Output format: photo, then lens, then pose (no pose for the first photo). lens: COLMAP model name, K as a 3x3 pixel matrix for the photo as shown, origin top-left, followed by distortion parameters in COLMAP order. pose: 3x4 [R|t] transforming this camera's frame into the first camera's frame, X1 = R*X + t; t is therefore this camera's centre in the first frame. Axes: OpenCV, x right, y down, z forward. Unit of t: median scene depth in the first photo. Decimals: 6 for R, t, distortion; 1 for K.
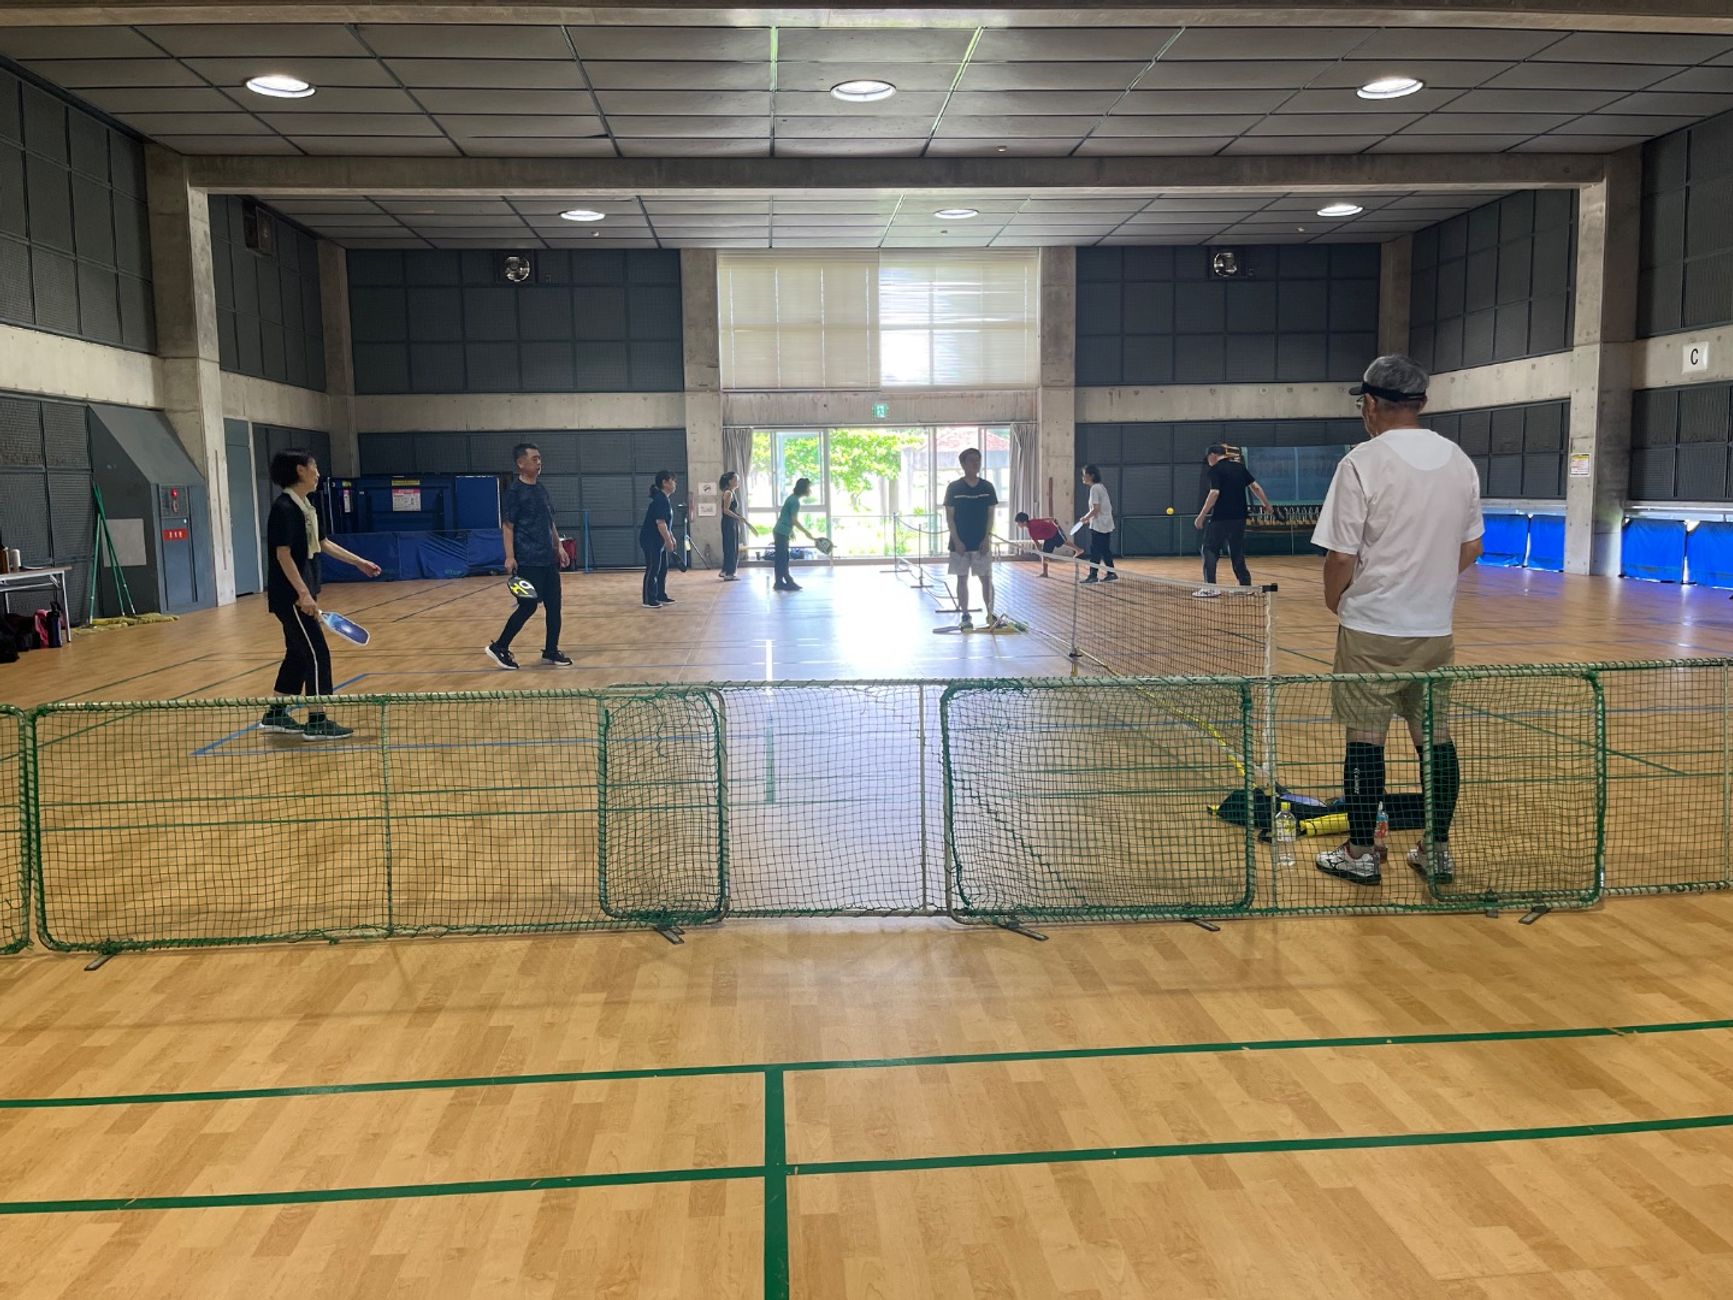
lens RADIAL K [[1316.9, 0, 855.1], [0, 1316.9, 642.4], [0, 0, 1]] dist [0.062585, -0.076363]
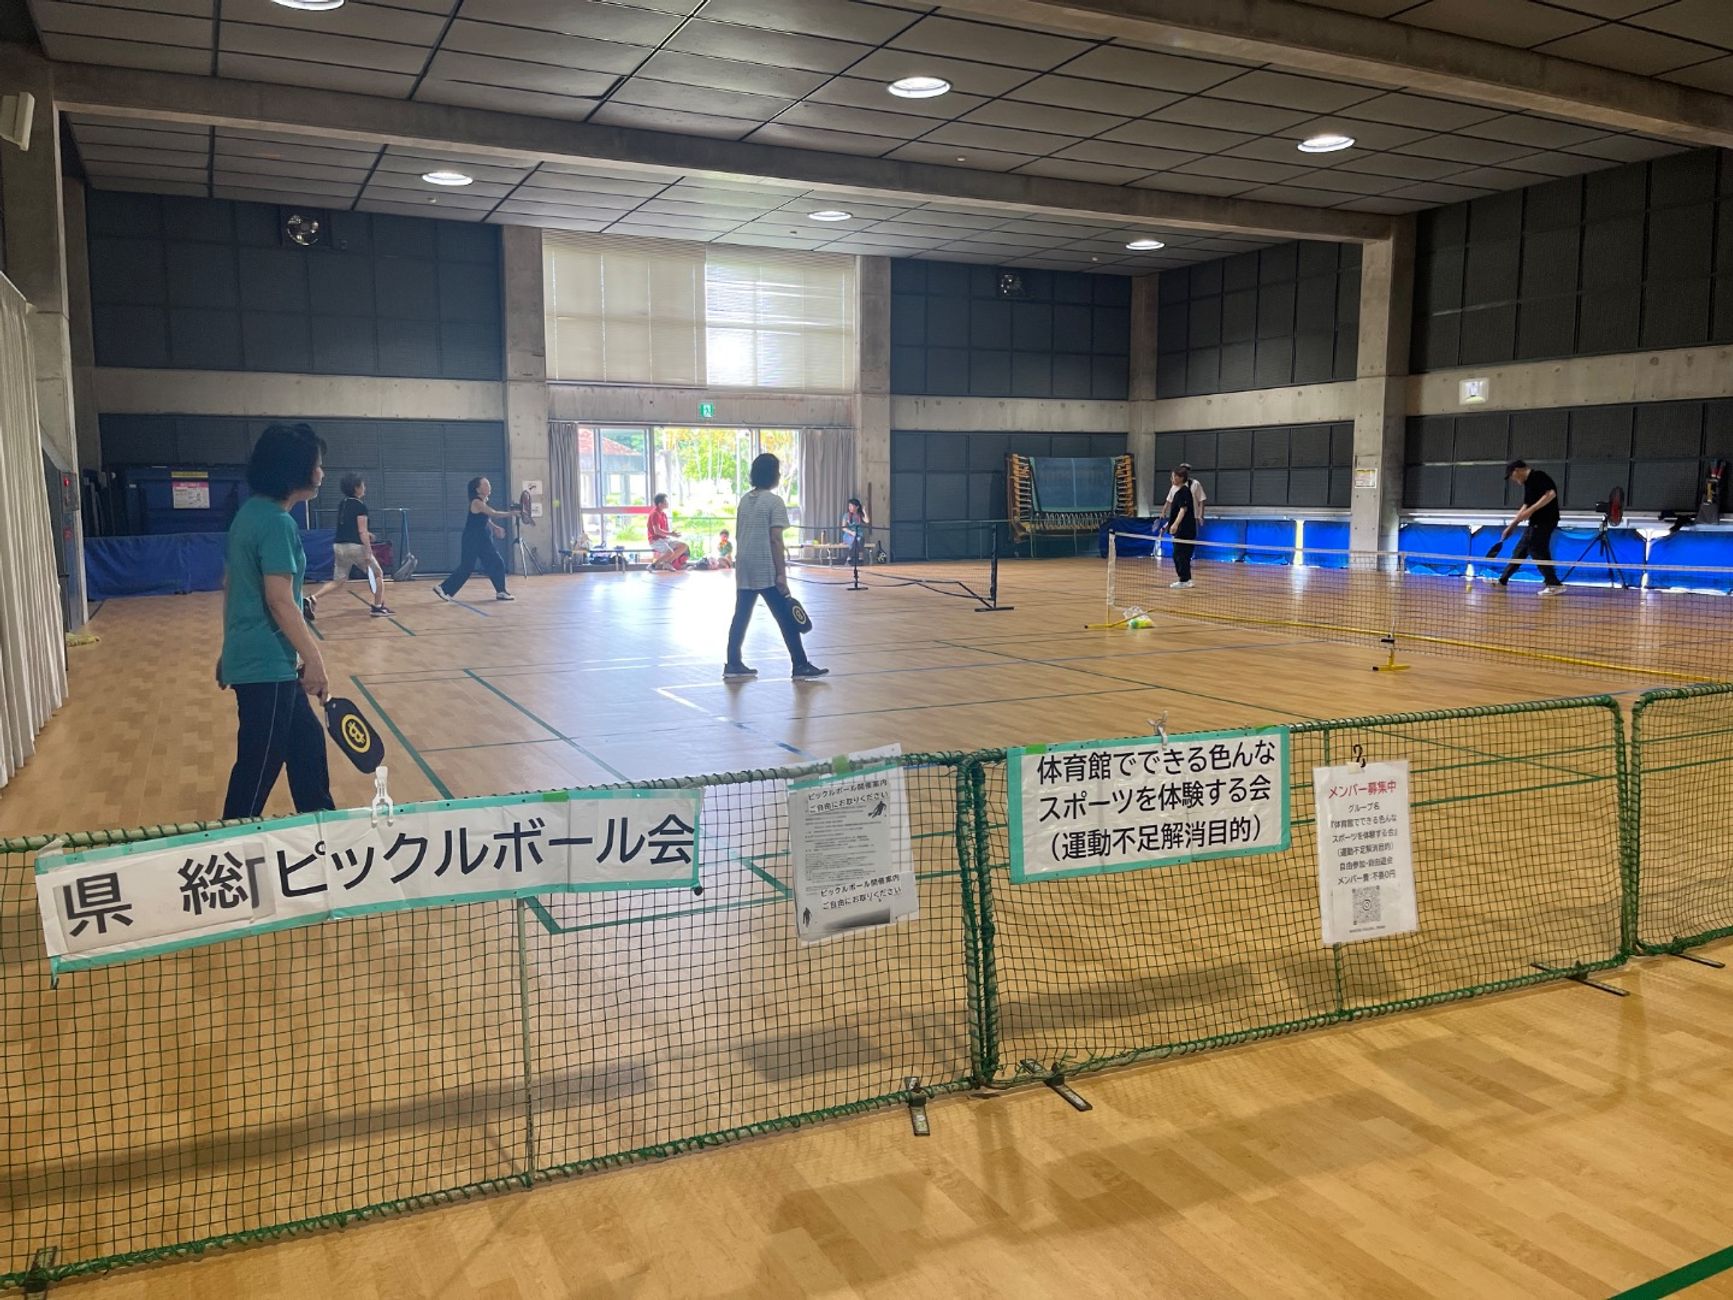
lens RADIAL K [[1316.9, 0, 847.5], [0, 1316.9, 647.2], [0, 0, 1]] dist [0.062585, -0.076363]
pose [[0.929711, -0.029209, 0.367130, -0.254388], [0.030118, 0.999541, 0.003253, -0.000918], [-0.367056, 0.008033, 0.930164, 0.059235]]
